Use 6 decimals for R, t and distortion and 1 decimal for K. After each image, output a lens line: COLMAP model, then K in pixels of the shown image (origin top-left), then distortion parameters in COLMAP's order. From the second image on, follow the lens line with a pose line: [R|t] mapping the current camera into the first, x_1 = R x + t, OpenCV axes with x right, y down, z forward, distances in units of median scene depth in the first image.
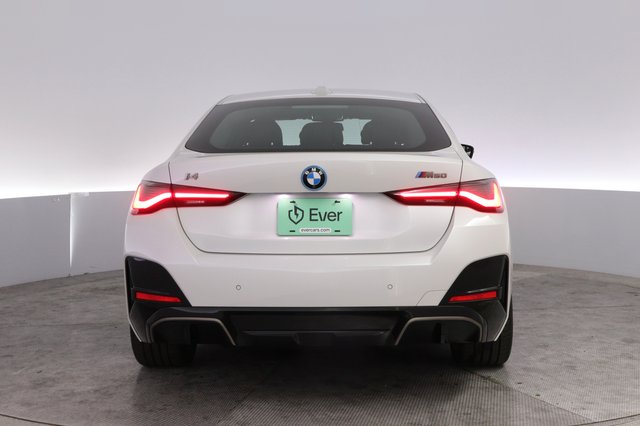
lens RADIAL K [[535.0, 0, 320.0], [0, 535.0, 213.0], [0, 0, 1]] dist [0.001778, -0.602590]
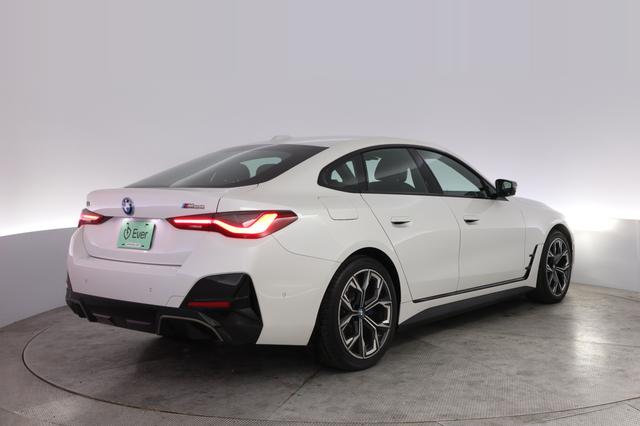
lens RADIAL K [[535.0, 0, 320.0], [0, 535.0, 213.0], [0, 0, 1]] dist [0.001778, -0.602590]
pose [[0.905757, 0.030204, -0.422719, 1.013916], [-0.058095, 0.996890, -0.053251, -0.004580], [0.419796, 0.072790, 0.904695, -0.028633]]
